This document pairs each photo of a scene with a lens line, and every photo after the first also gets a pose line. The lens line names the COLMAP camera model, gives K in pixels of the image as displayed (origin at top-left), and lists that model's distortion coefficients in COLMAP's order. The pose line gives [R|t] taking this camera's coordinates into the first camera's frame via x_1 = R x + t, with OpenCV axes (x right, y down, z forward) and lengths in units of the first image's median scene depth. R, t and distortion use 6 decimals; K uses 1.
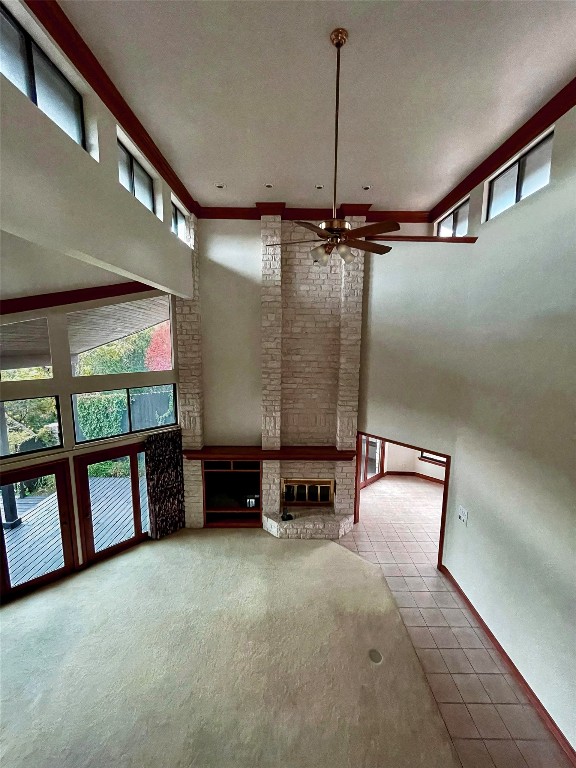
lens RADIAL K [[314.4, 0, 288.1], [0, 314.4, 384.9], [0, 0, 1]] dist [-0.001156, -0.000240]
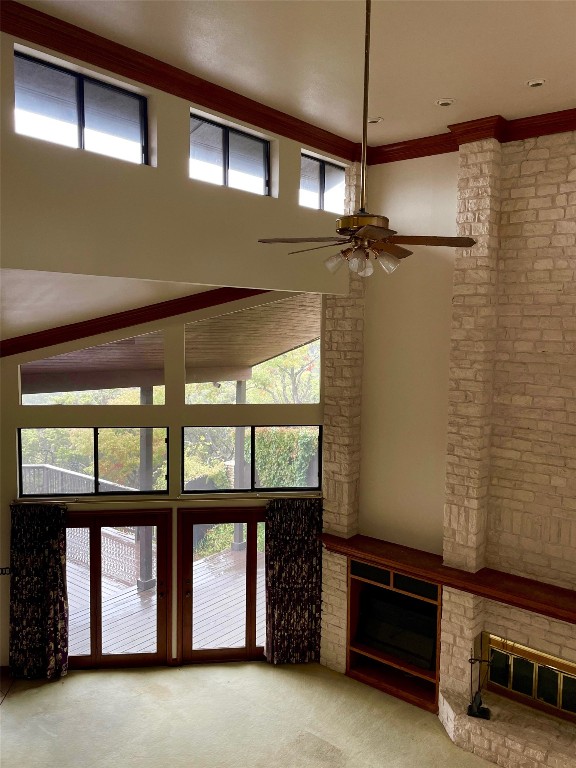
lens RADIAL K [[631.8, 0, 288.0], [0, 631.8, 382.3], [0, 0, 1]] dist [0.071585, -0.042200]
pose [[0.774426, 0.062618, -0.629559, 0.392416], [-0.098155, 0.994933, -0.021782, -0.057002], [0.625004, 0.078663, 0.776648, -0.043040]]
